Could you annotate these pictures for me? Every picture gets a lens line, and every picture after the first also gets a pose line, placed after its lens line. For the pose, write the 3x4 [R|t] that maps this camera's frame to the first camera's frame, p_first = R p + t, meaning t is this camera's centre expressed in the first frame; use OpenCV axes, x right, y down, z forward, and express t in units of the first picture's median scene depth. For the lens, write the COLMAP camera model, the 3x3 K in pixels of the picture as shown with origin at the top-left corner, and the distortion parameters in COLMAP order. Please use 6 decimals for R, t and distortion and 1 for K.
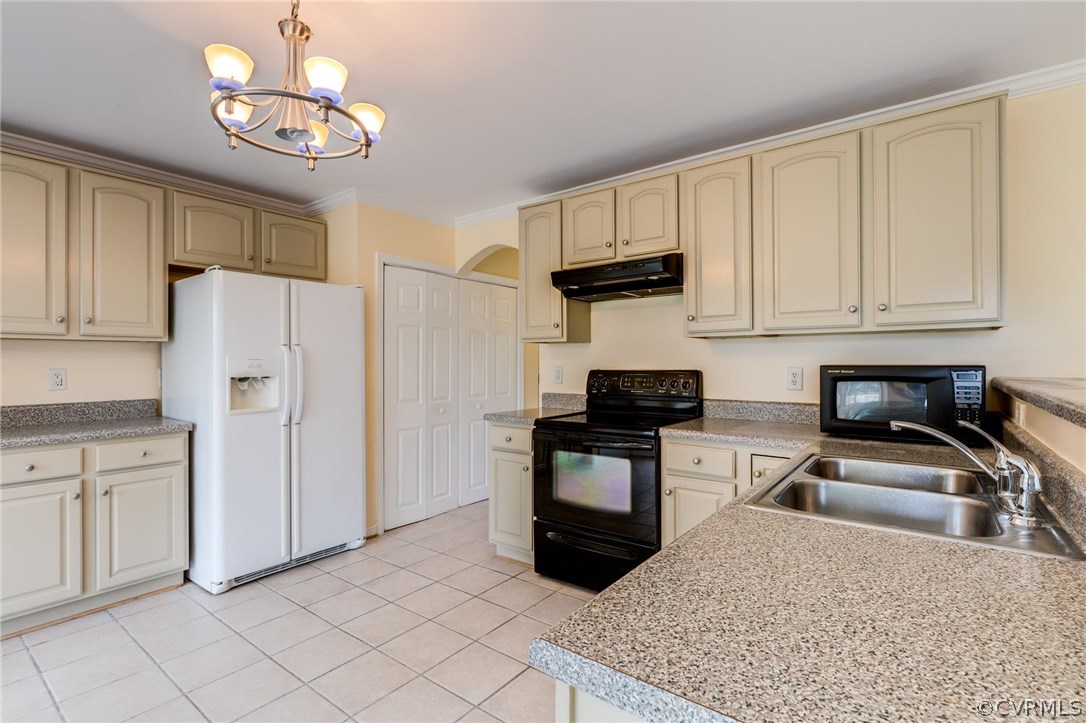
lens RADIAL K [[512.2, 0, 543.0], [0, 512.2, 361.5], [0, 0, 1]] dist [-0.004580, 0.000052]
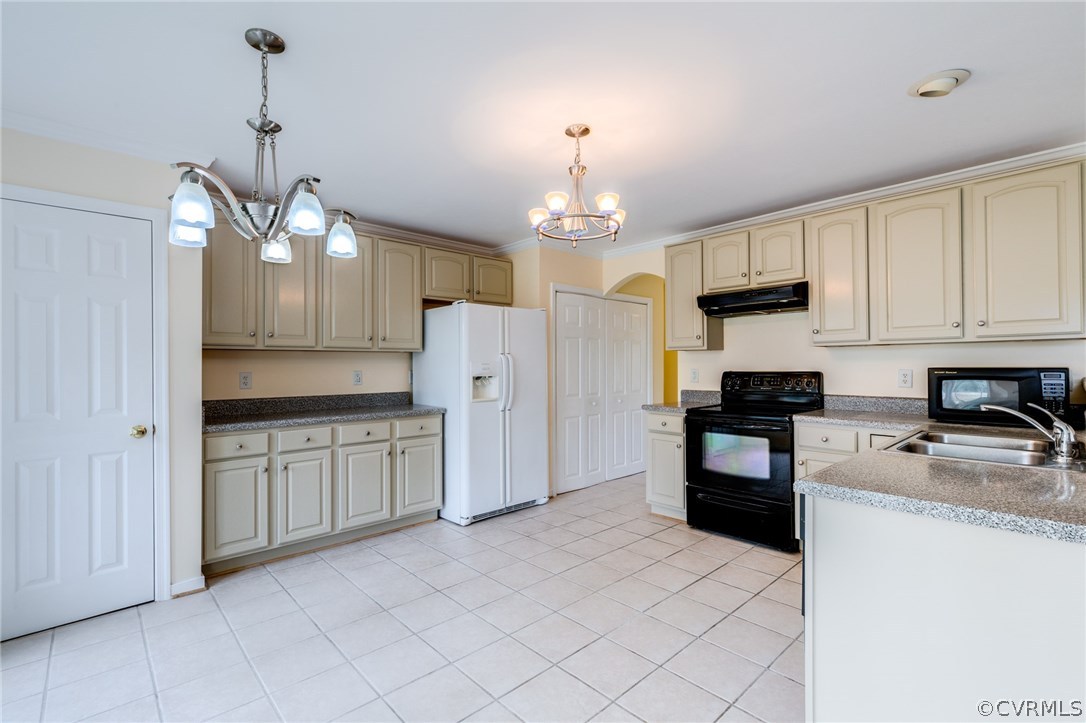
lens RADIAL K [[489.7, 0, 543.0], [0, 489.7, 361.5], [0, 0, 1]] dist [0.004869, -0.000017]
pose [[0.985801, -0.003322, -0.167885, -0.170039], [0.002334, 0.999979, -0.006083, -0.002691], [0.167902, 0.005604, 0.985788, -0.315833]]
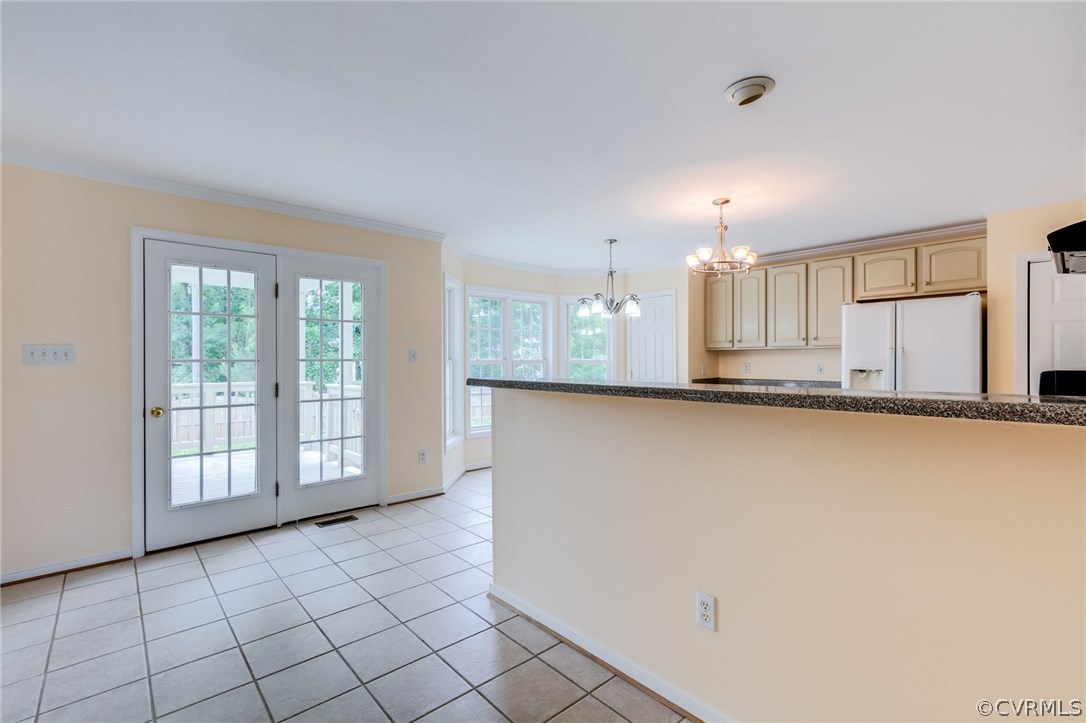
lens RADIAL K [[489.7, 0, 543.0], [0, 489.7, 361.5], [0, 0, 1]] dist [0.004869, -0.000017]
pose [[-0.187620, 0.005707, -0.982225, 1.048214], [0.005153, 0.999975, 0.004826, -0.006244], [0.982228, -0.004156, -0.187645, 0.306410]]
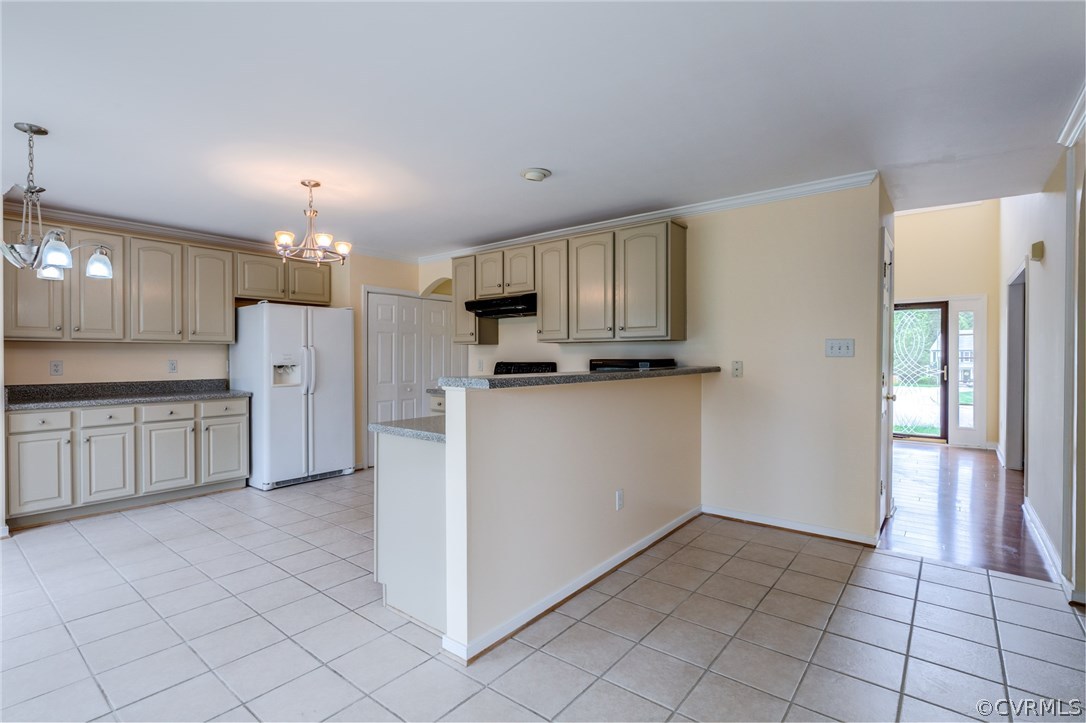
lens RADIAL K [[512.2, 0, 543.0], [0, 512.2, 361.5], [0, 0, 1]] dist [-0.004580, 0.000052]
pose [[0.999770, 0.003101, -0.021213, 0.313417], [-0.002847, 0.999924, 0.011994, -0.004825], [0.021249, -0.011931, 0.999703, -0.661800]]
